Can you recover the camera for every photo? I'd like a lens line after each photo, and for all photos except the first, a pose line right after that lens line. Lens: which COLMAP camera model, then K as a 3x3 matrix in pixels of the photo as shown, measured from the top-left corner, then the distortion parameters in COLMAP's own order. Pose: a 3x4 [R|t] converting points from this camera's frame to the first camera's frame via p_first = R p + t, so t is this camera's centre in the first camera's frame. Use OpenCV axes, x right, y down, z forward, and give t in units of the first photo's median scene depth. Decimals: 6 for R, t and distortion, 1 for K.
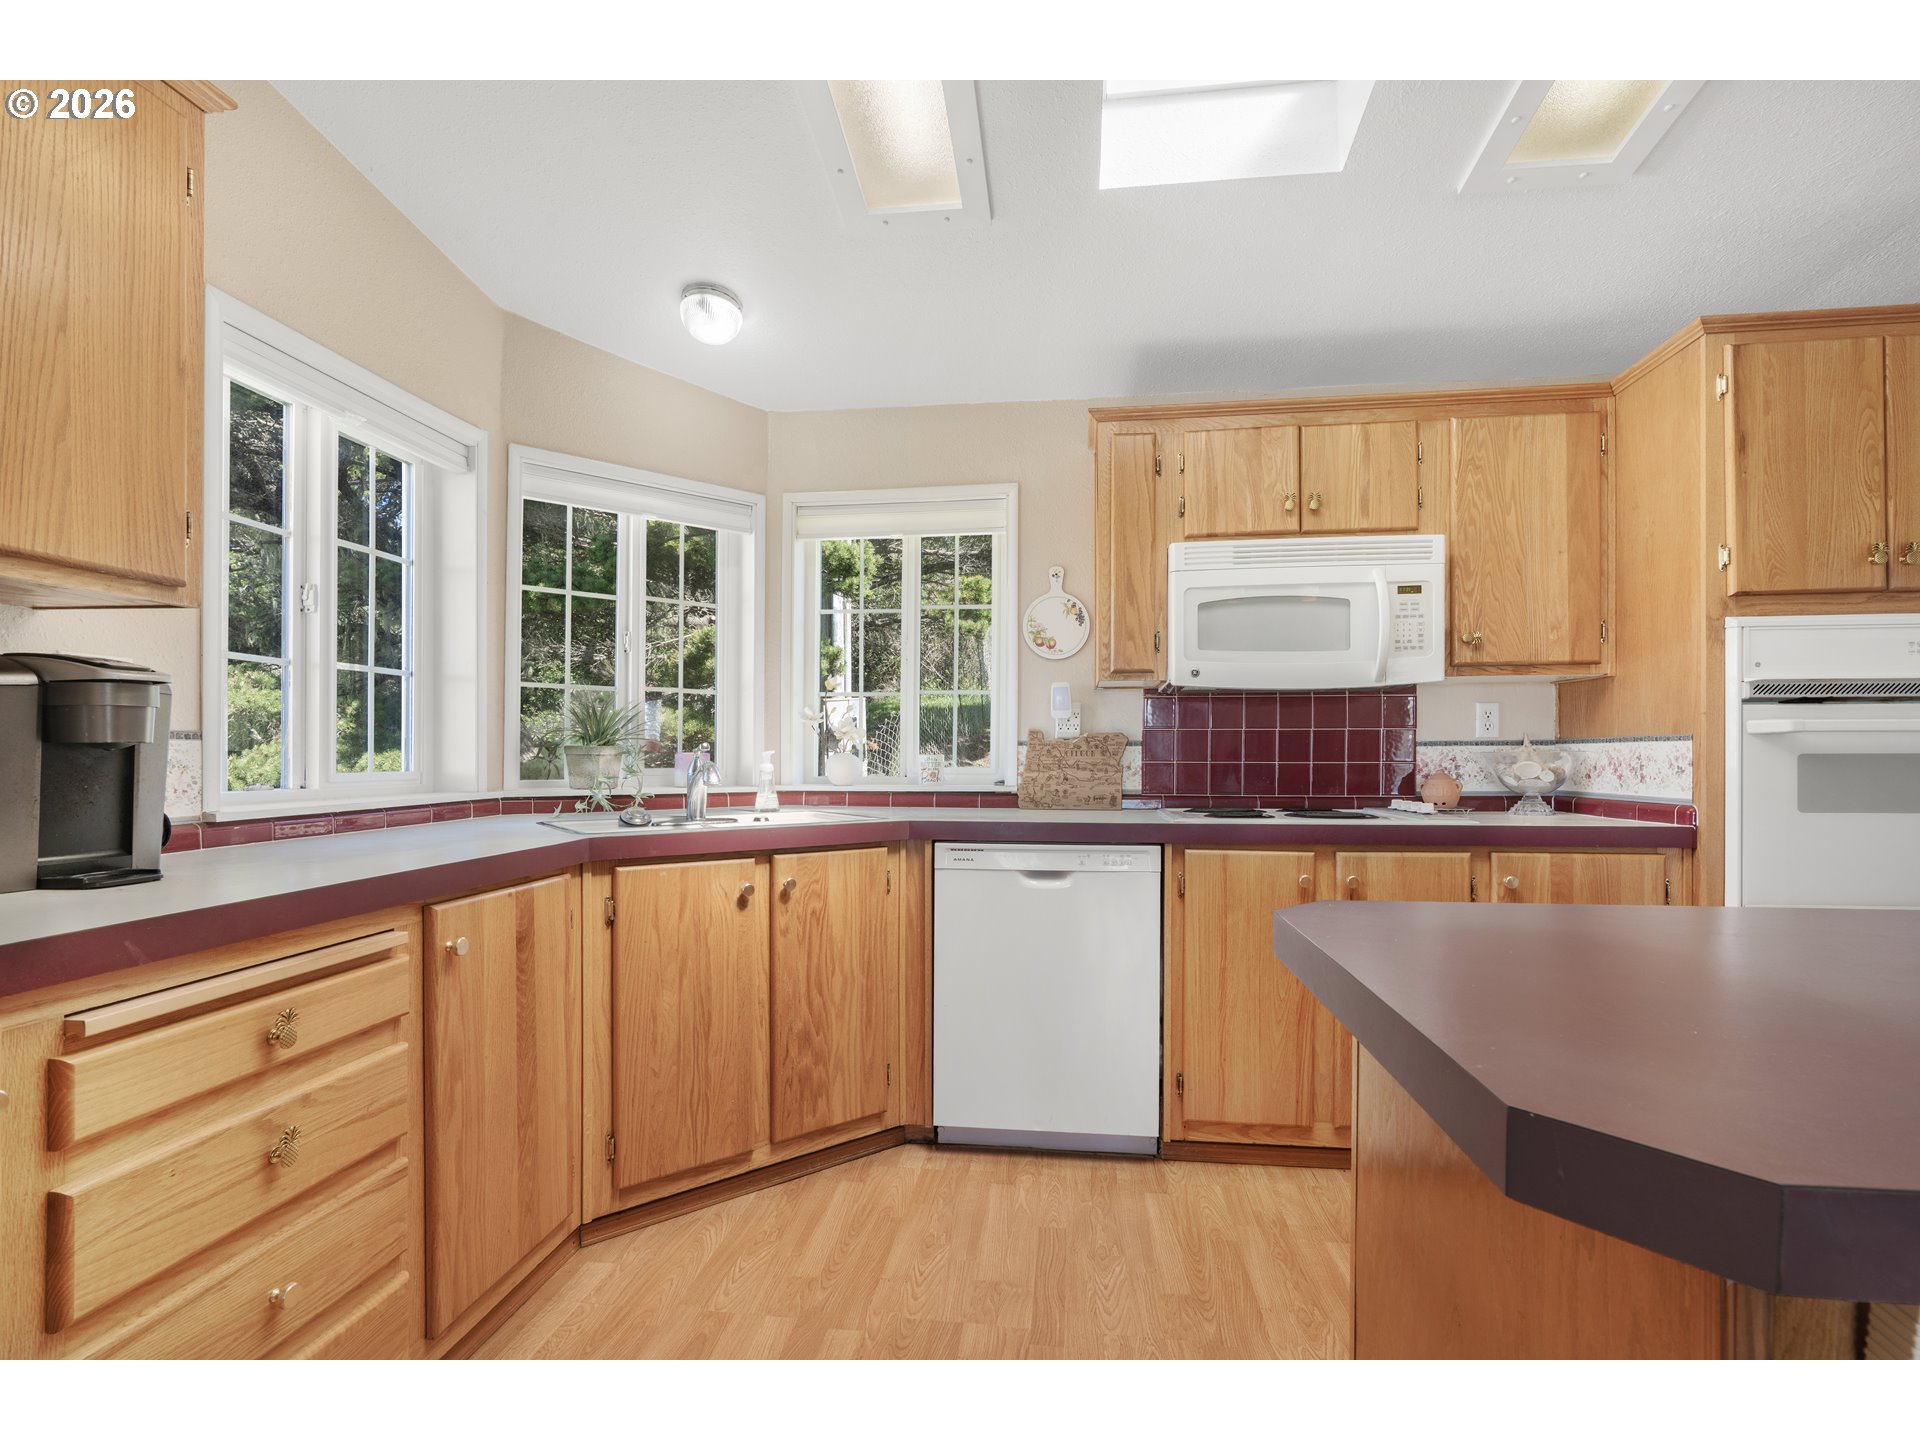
lens RADIAL K [[881.1, 0, 971.9], [0, 881.1, 754.8], [0, 0, 1]] dist [-0.009449, 0.001914]
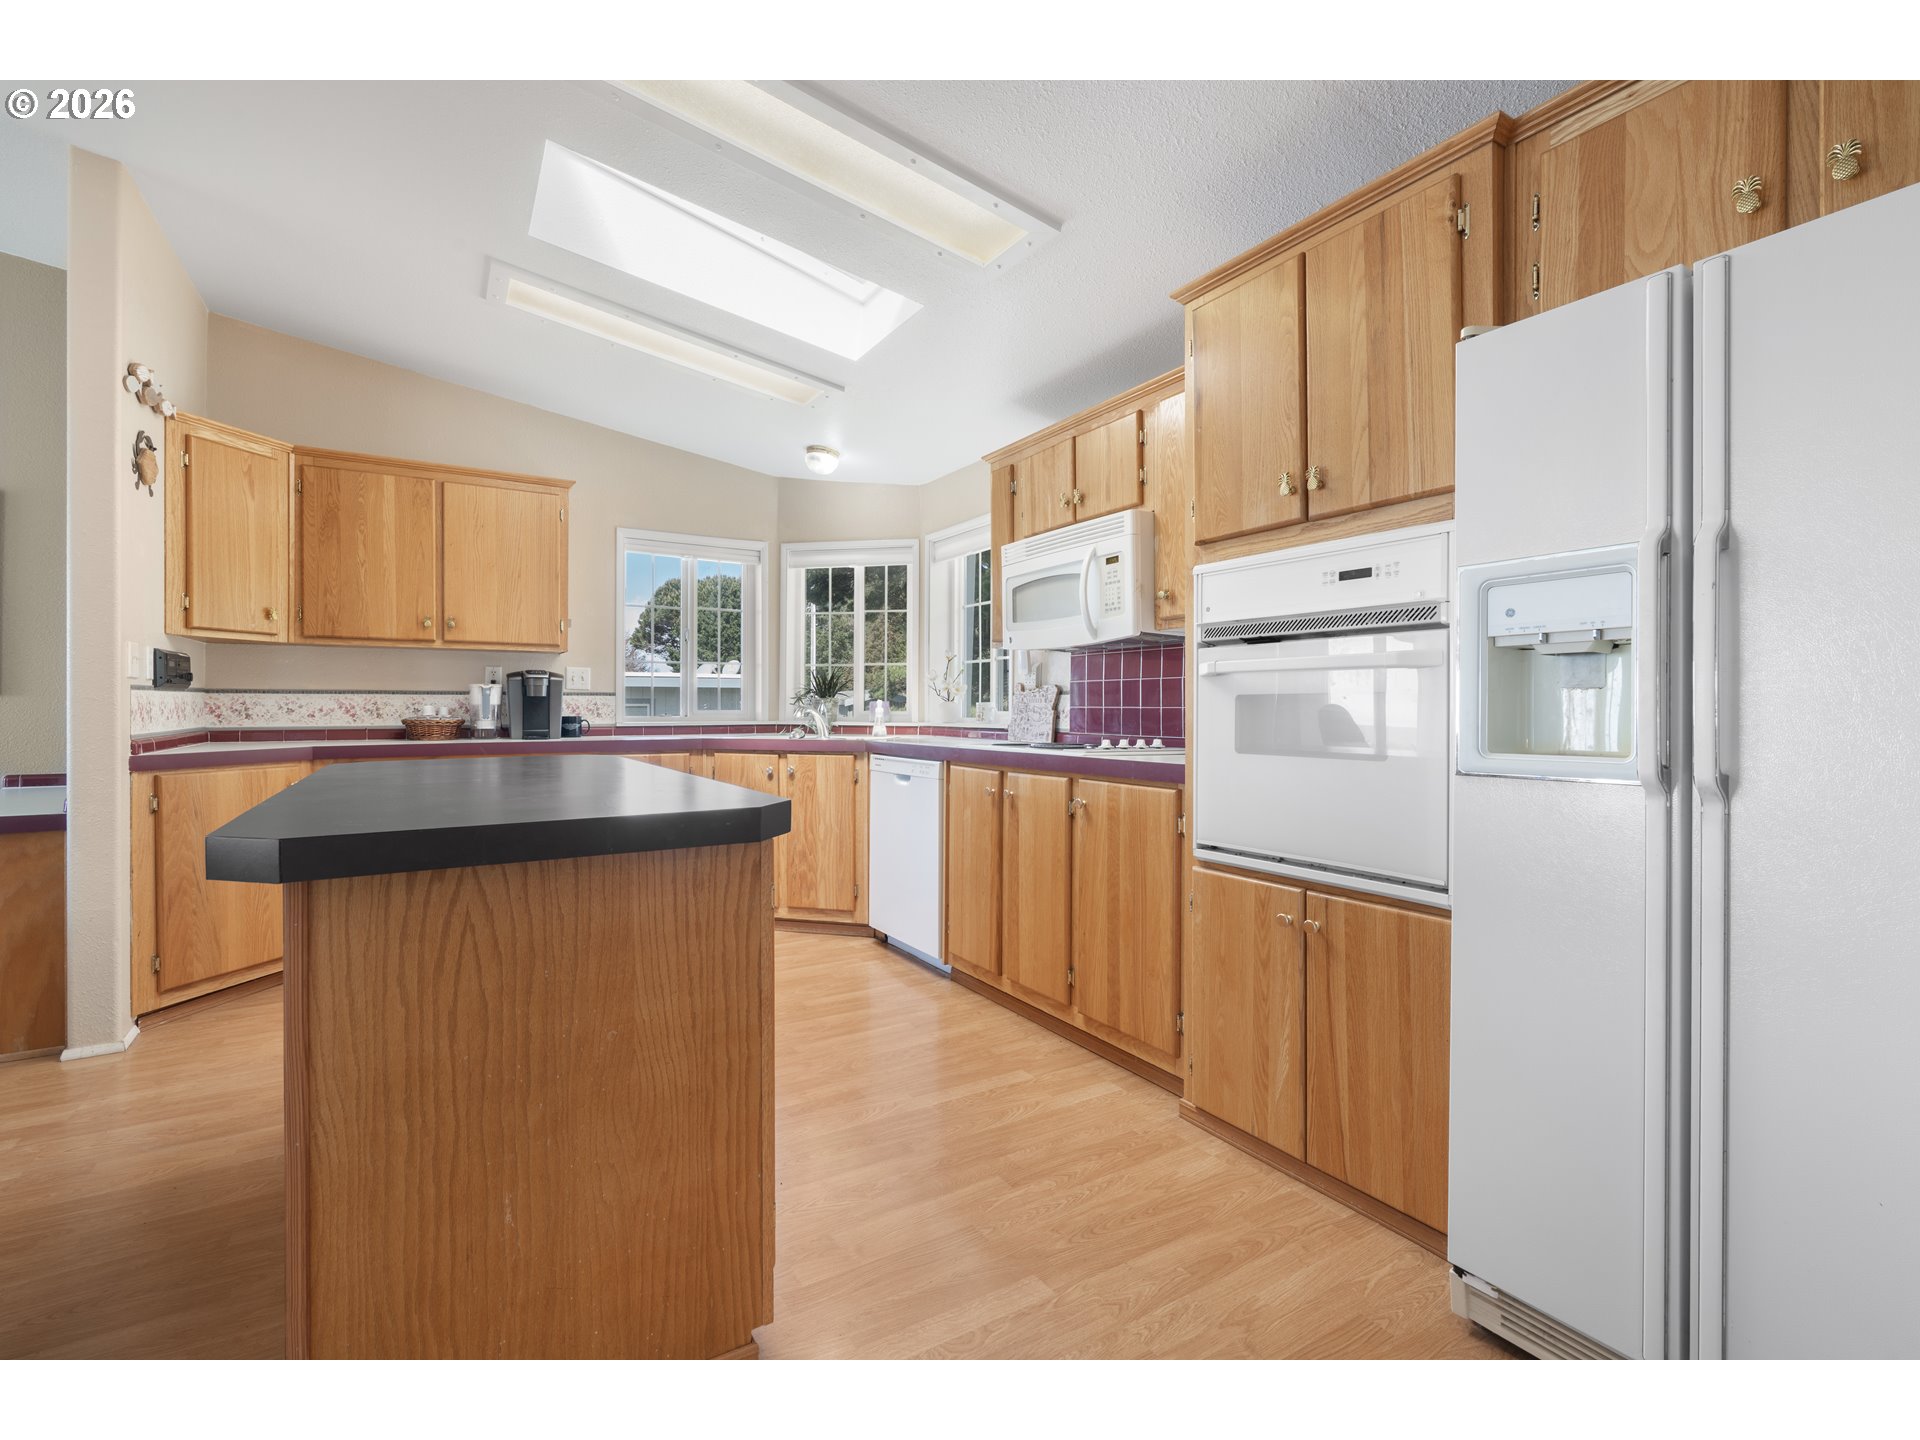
lens RADIAL K [[881.1, 0, 956.6], [0, 881.1, 699.8], [0, 0, 1]] dist [-0.009449, 0.001914]
pose [[0.615755, -0.006445, -0.787911, 1.479535], [-0.003654, 0.999932, -0.011035, 0.016327], [0.787929, 0.009673, 0.615690, 0.116500]]
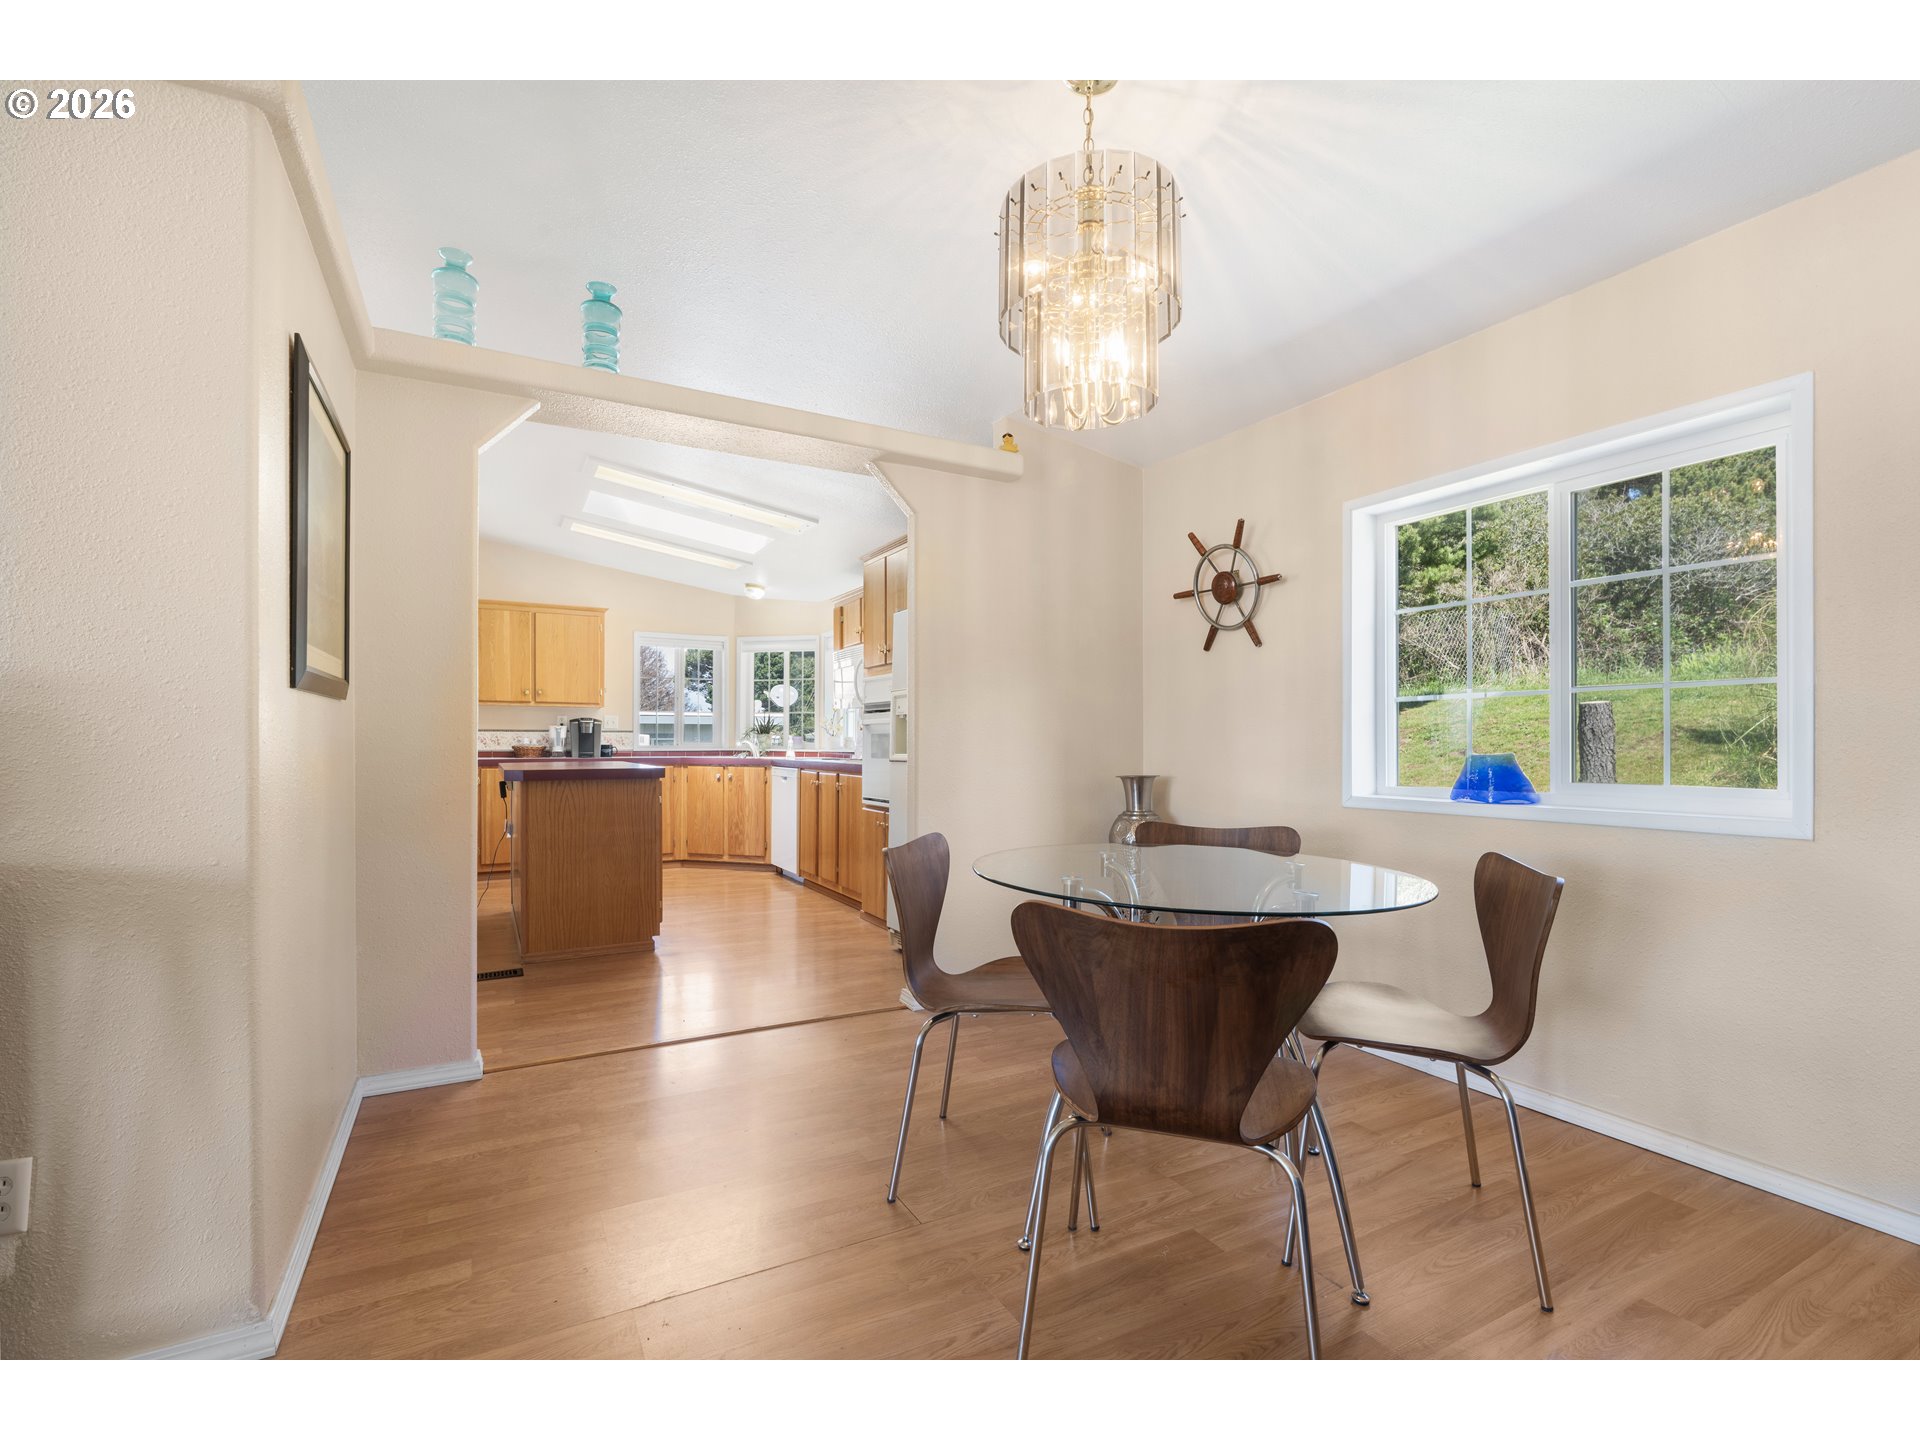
lens RADIAL K [[881.1, 0, 956.0], [0, 881.1, 736.9], [0, 0, 1]] dist [-0.009449, 0.001914]
pose [[0.576605, -0.003199, -0.817017, 2.916785], [-0.005814, 0.999951, -0.008019, 0.024247], [0.817002, 0.009374, 0.576558, -0.198776]]
